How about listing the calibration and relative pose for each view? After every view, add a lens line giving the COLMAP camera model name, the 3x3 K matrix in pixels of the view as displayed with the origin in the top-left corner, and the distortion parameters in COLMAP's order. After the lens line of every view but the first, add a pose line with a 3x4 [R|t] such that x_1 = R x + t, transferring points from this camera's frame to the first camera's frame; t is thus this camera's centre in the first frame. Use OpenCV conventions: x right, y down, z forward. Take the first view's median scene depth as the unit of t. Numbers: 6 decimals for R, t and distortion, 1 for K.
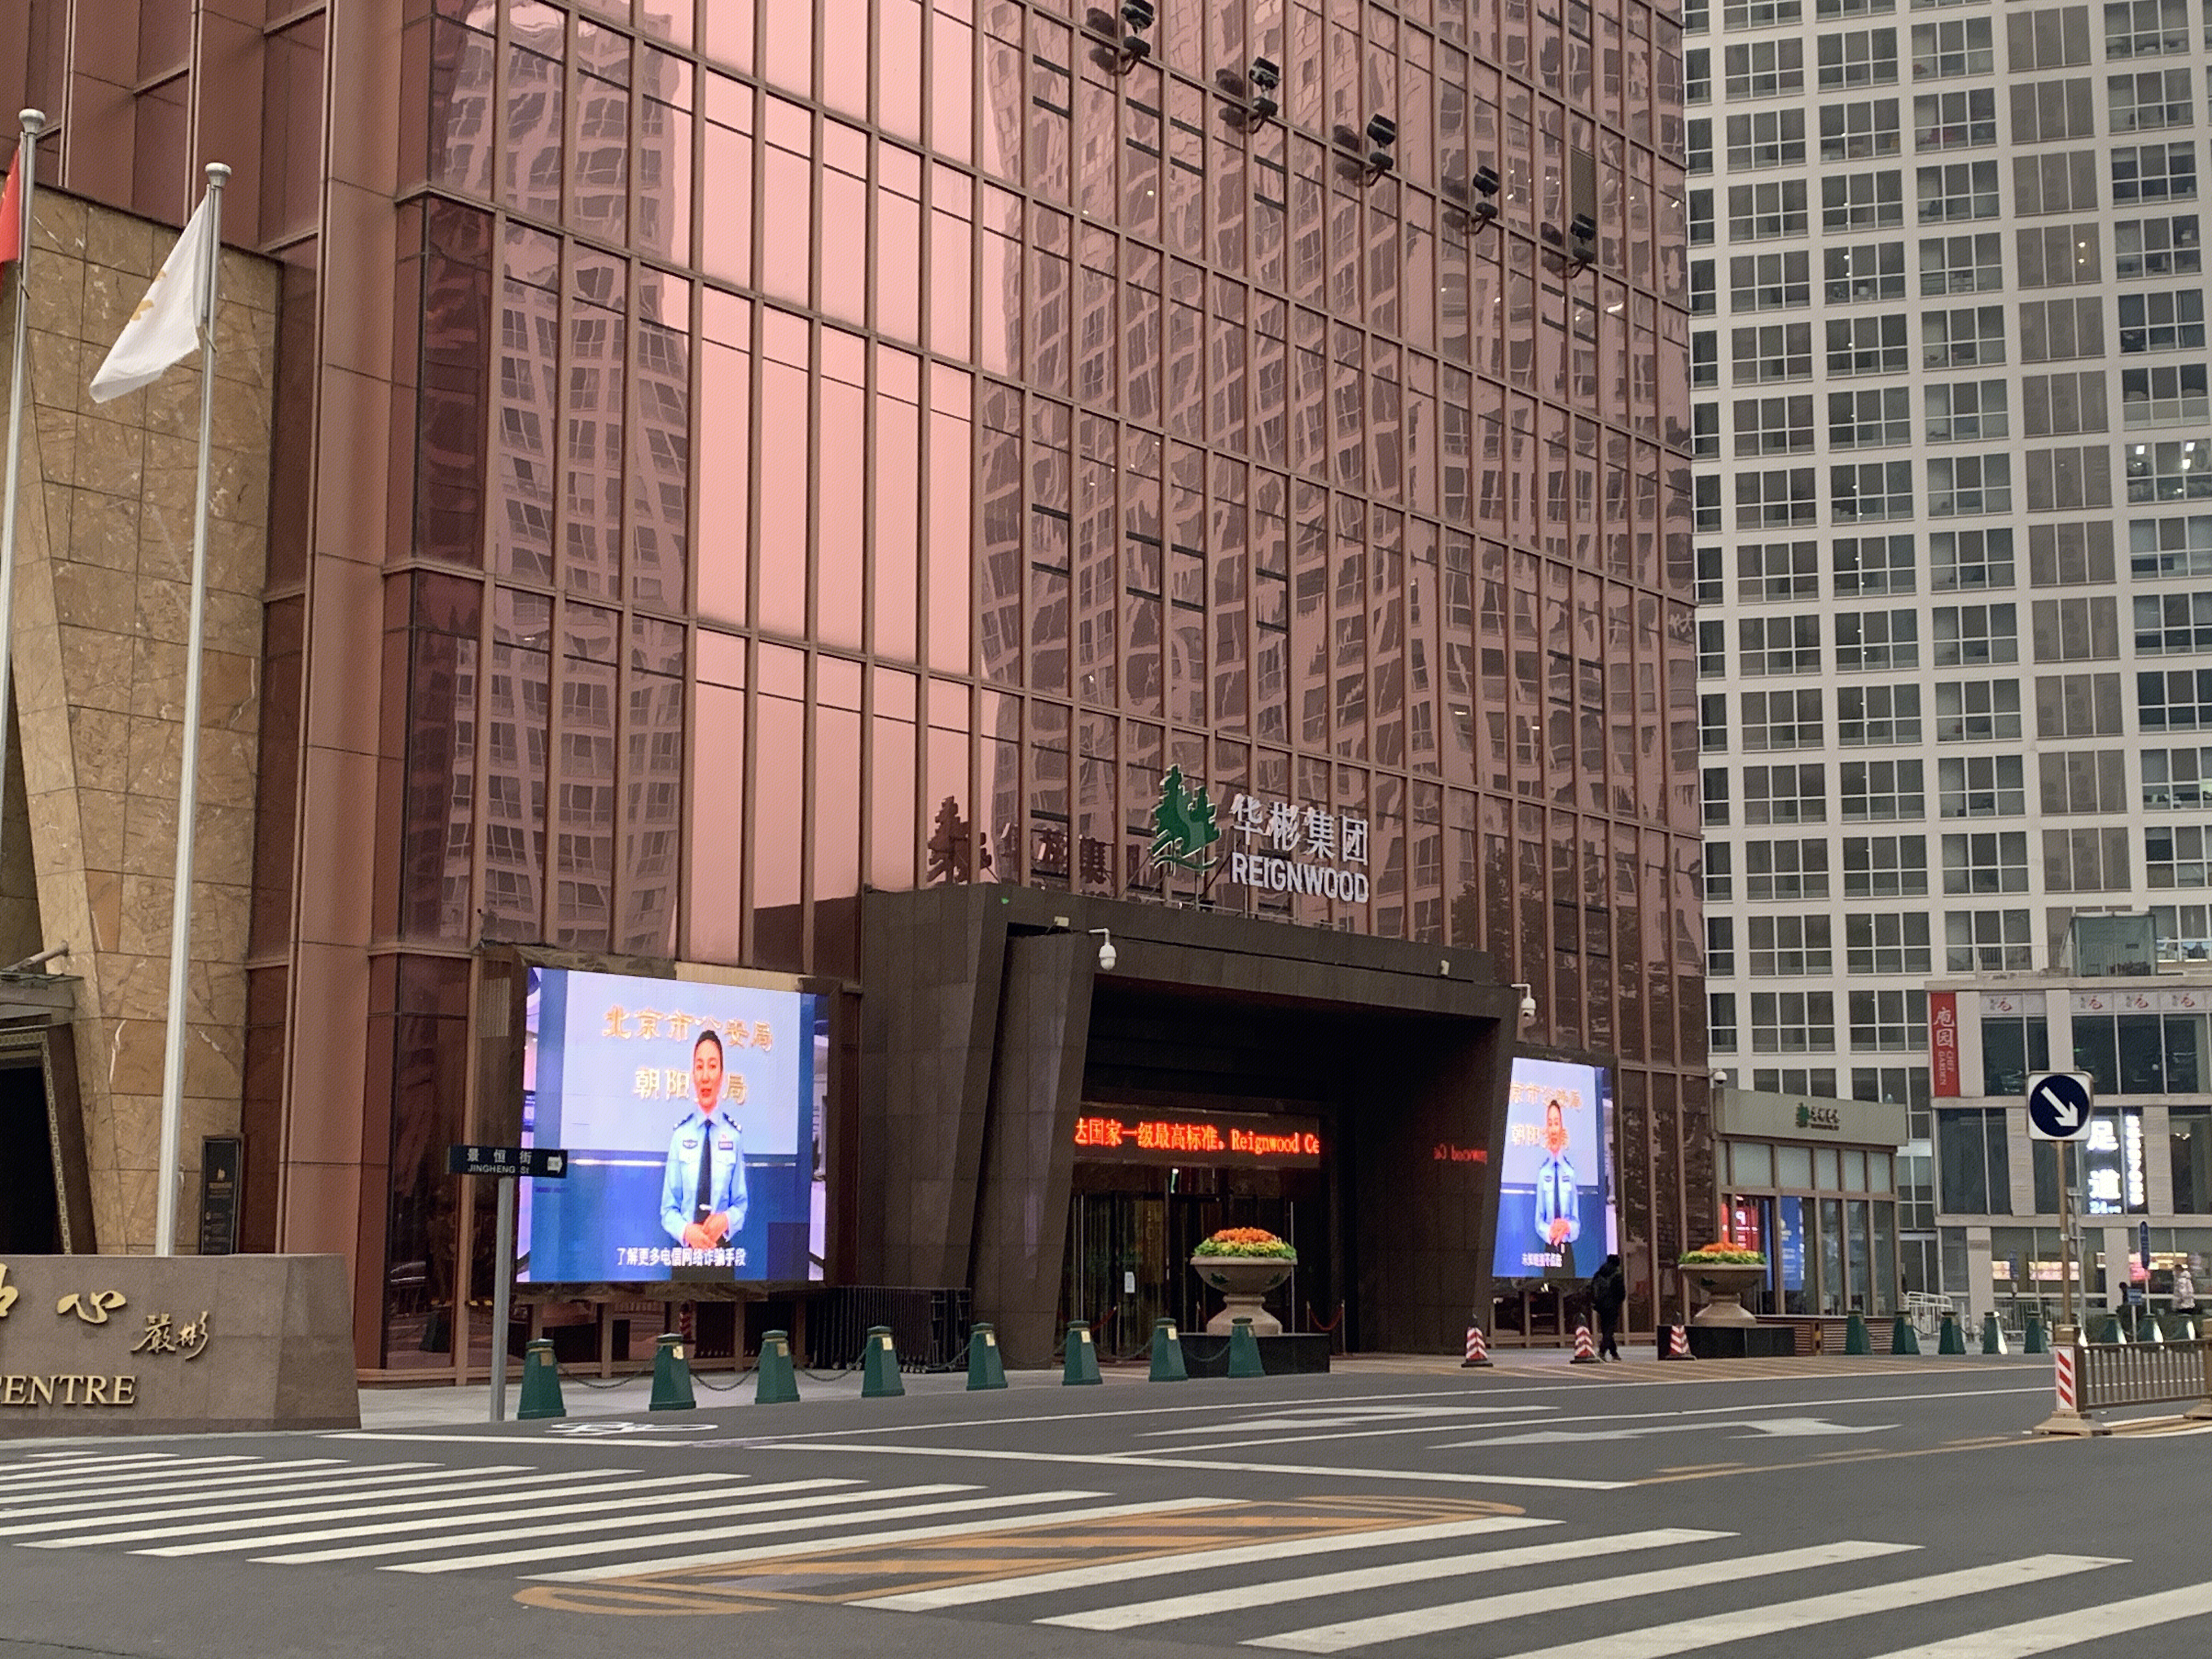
lens RADIAL K [[3028.1, 0, 1105.0], [0, 3028.1, 829.6], [0, 0, 1]] dist [-0.005078, 0.000000]
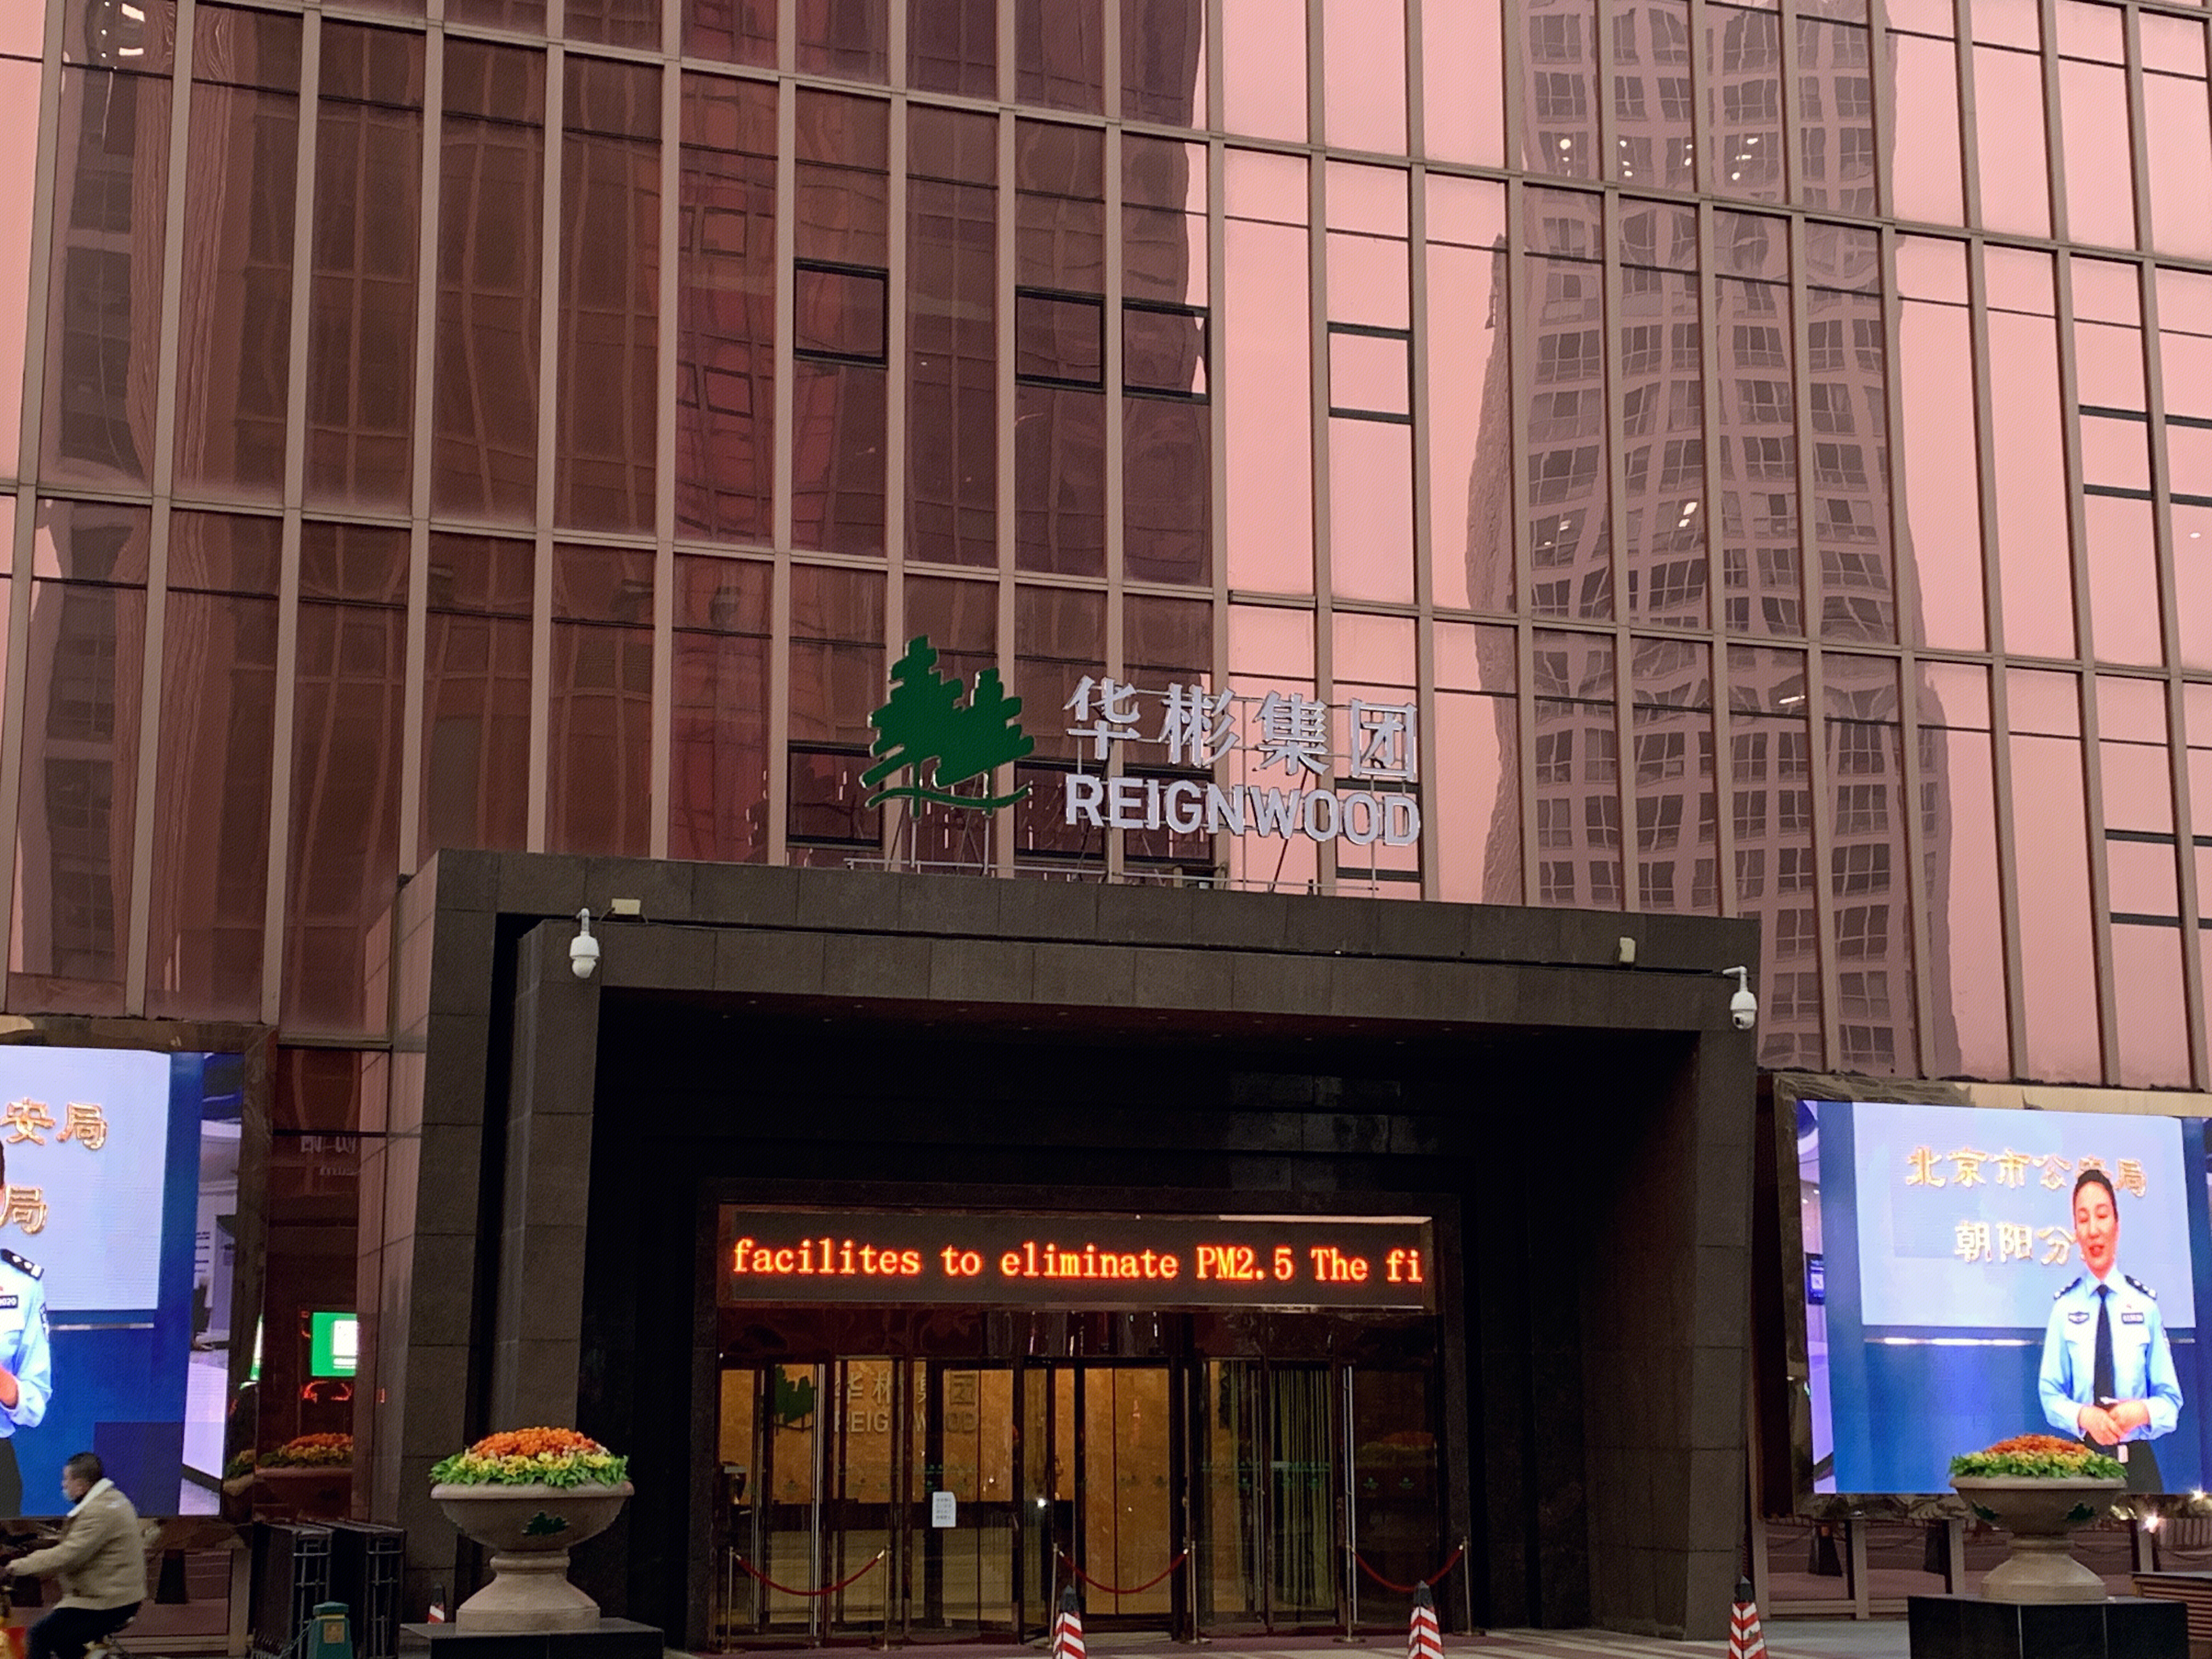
lens RADIAL K [[3321.6, 0, 1109.5], [0, 3321.6, 827.1], [0, 0, 1]] dist [0.088153, 0.000000]
pose [[0.859567, -0.102174, -0.500705, 0.108287], [0.078718, 0.994587, -0.067821, 0.018093], [0.504925, 0.018882, 0.862957, 0.128132]]
